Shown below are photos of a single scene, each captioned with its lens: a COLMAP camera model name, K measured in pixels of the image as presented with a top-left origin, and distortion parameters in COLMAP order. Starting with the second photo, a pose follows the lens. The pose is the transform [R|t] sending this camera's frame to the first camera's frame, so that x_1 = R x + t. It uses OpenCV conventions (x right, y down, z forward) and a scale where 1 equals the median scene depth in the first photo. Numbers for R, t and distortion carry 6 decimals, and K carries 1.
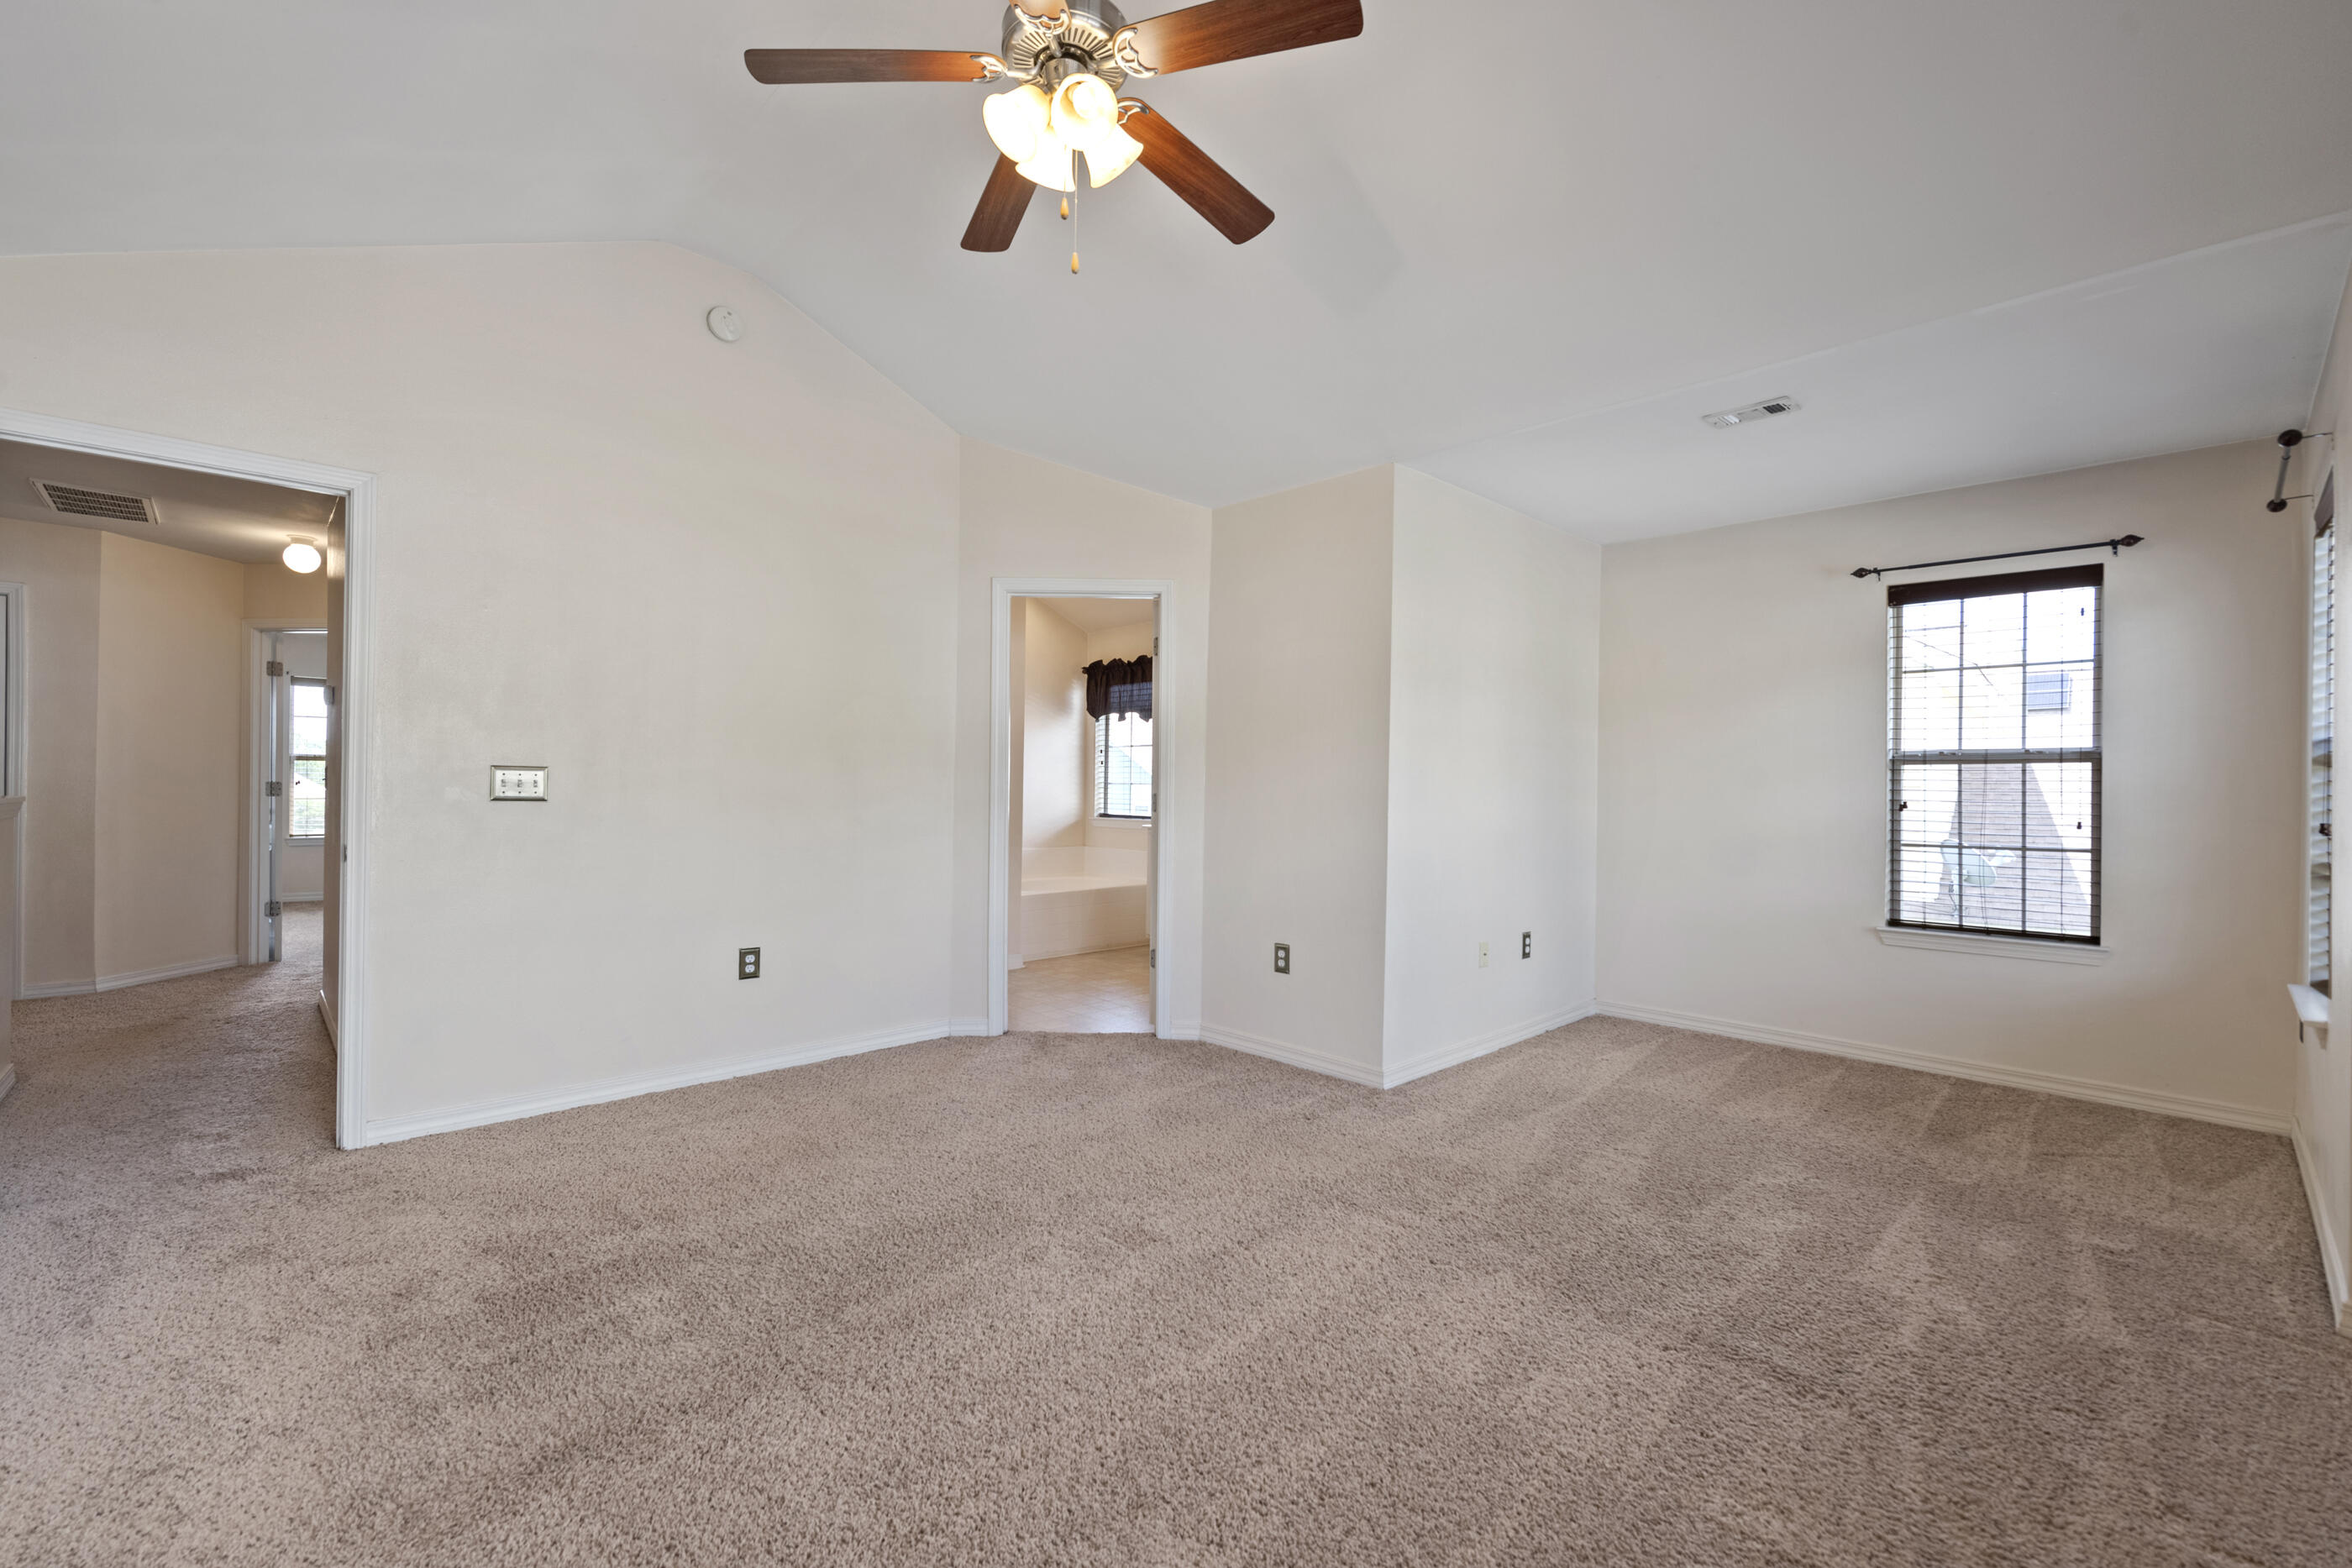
lens RADIAL K [[990.7, 0, 1176.0], [0, 990.7, 784.0], [0, 0, 1]] dist [-0.000090, -0.000110]
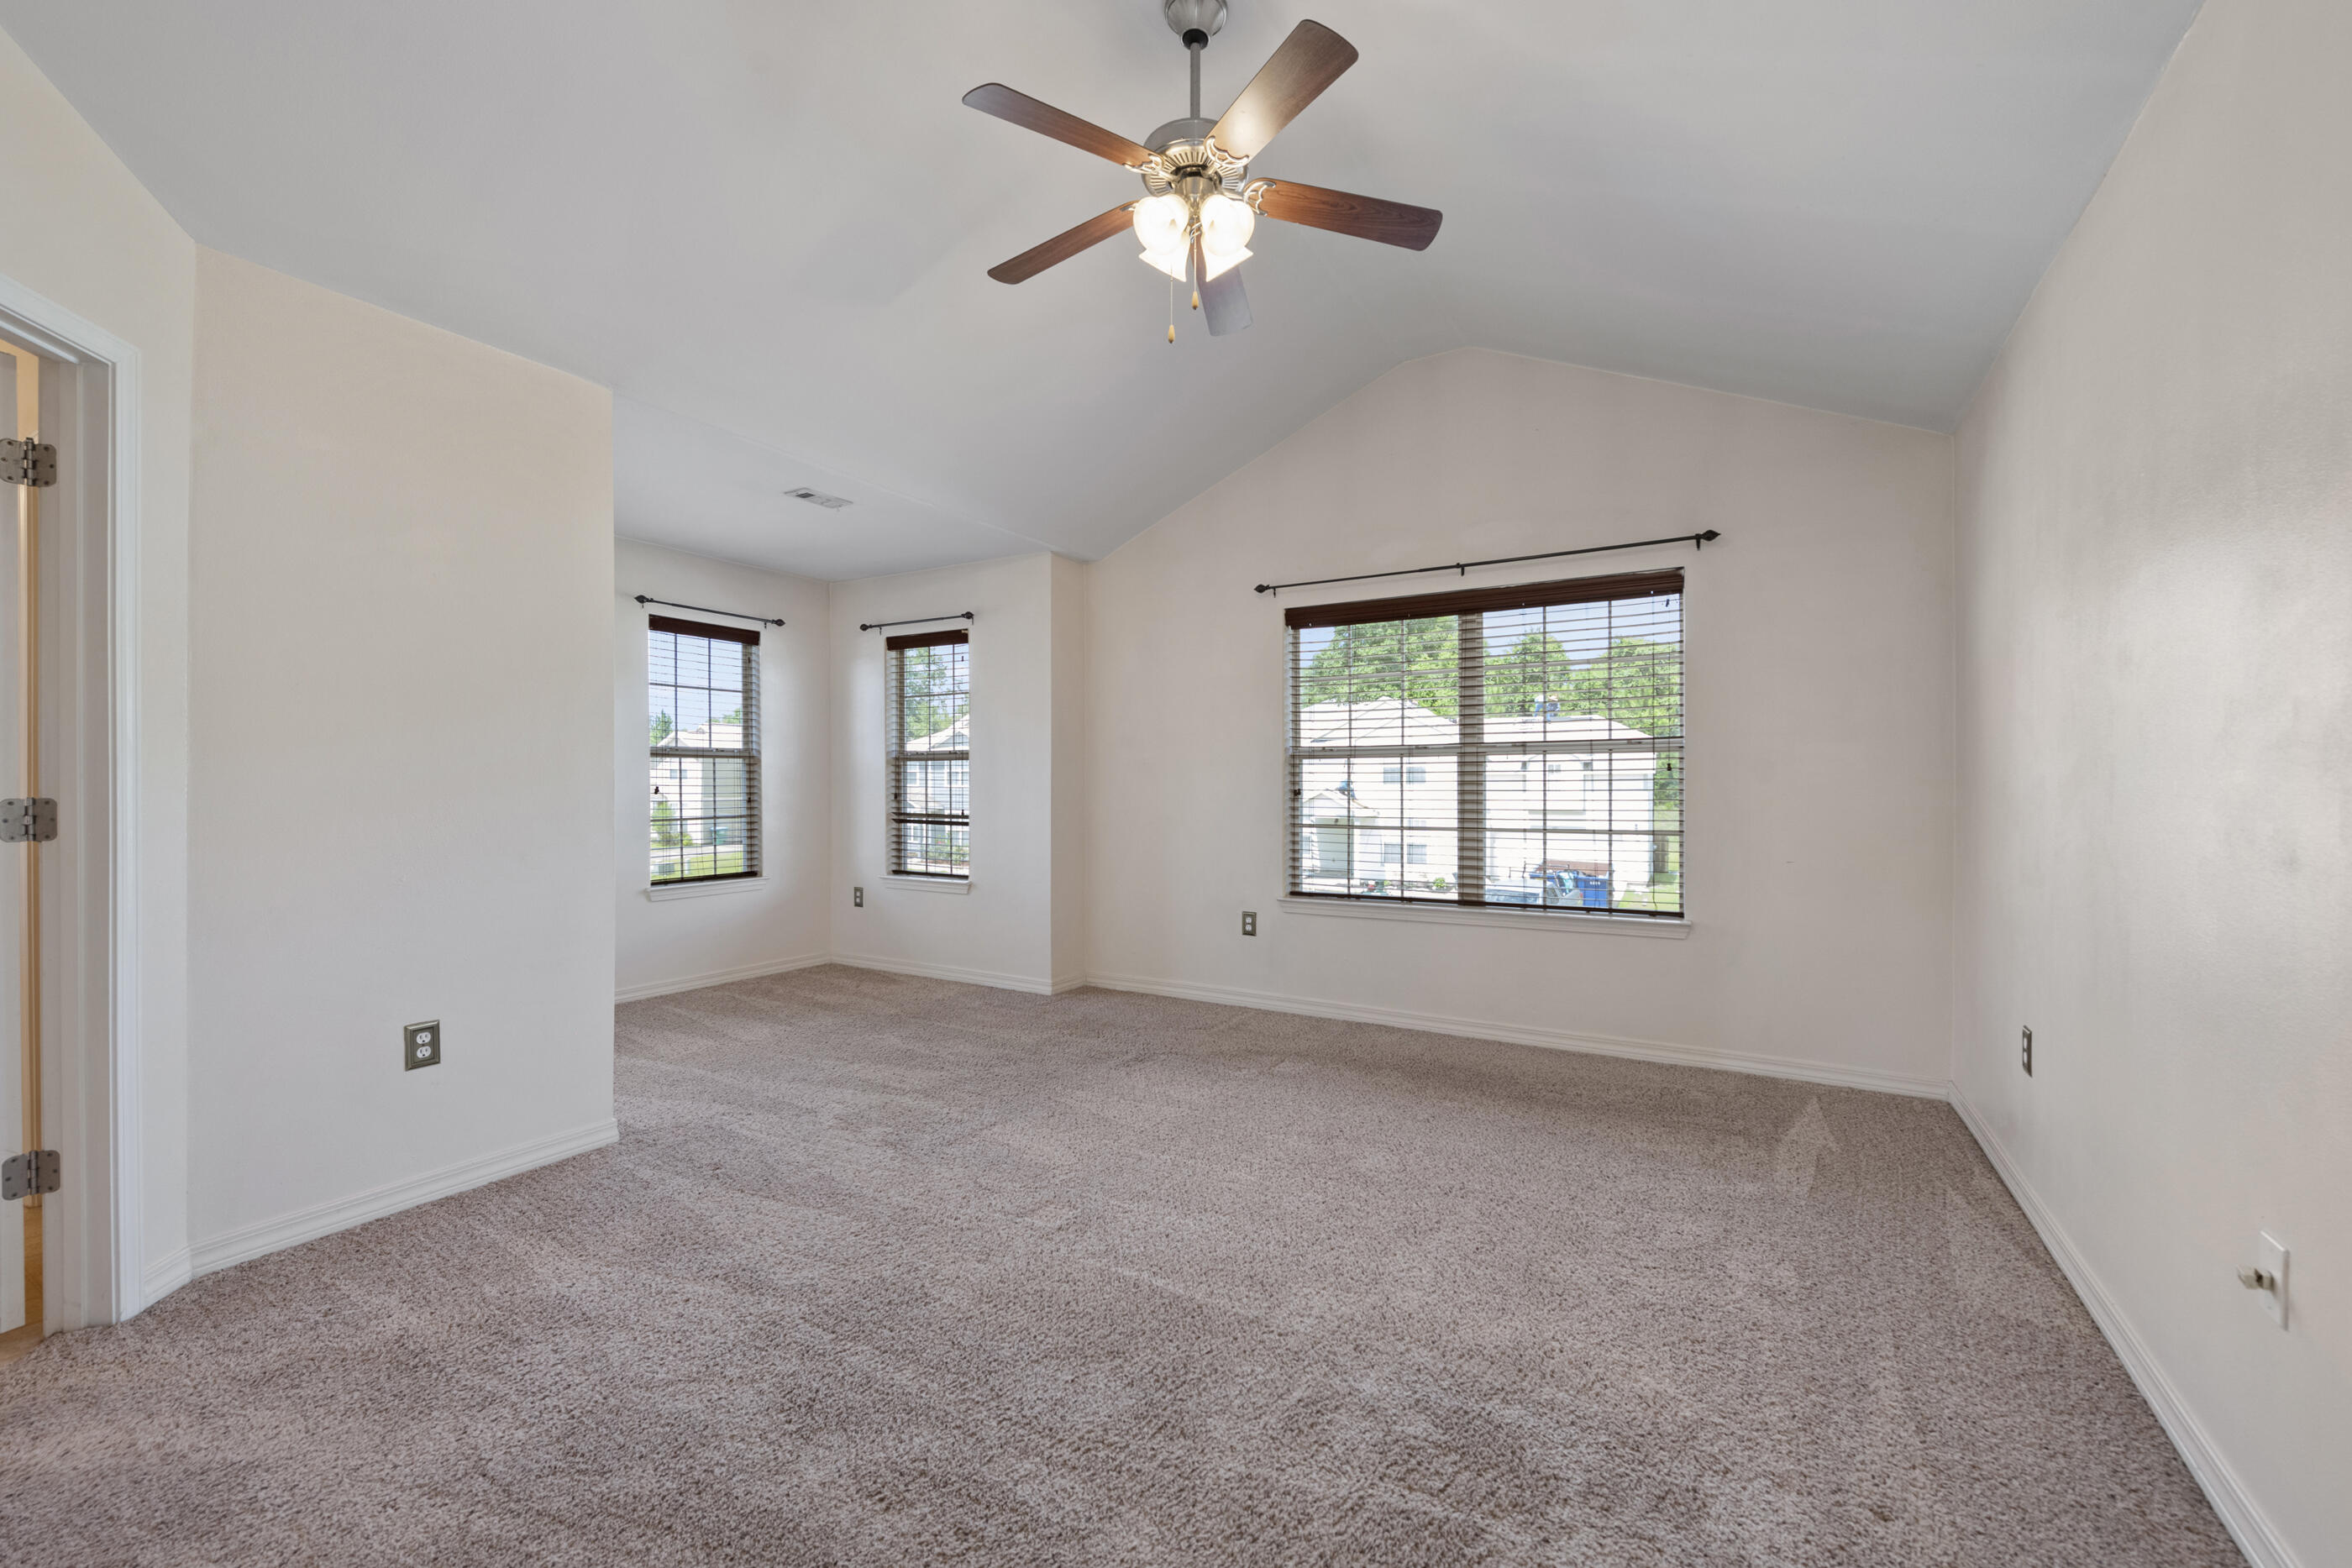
lens RADIAL K [[974.9, 0, 1182.7], [0, 974.9, 782.6], [0, 0, 1]] dist [0.002040, -0.004708]
pose [[-0.287964, -0.014791, 0.957527, -0.727894], [-0.004370, 0.999891, 0.014131, -0.009230], [-0.957631, -0.000115, -0.287997, 0.794508]]
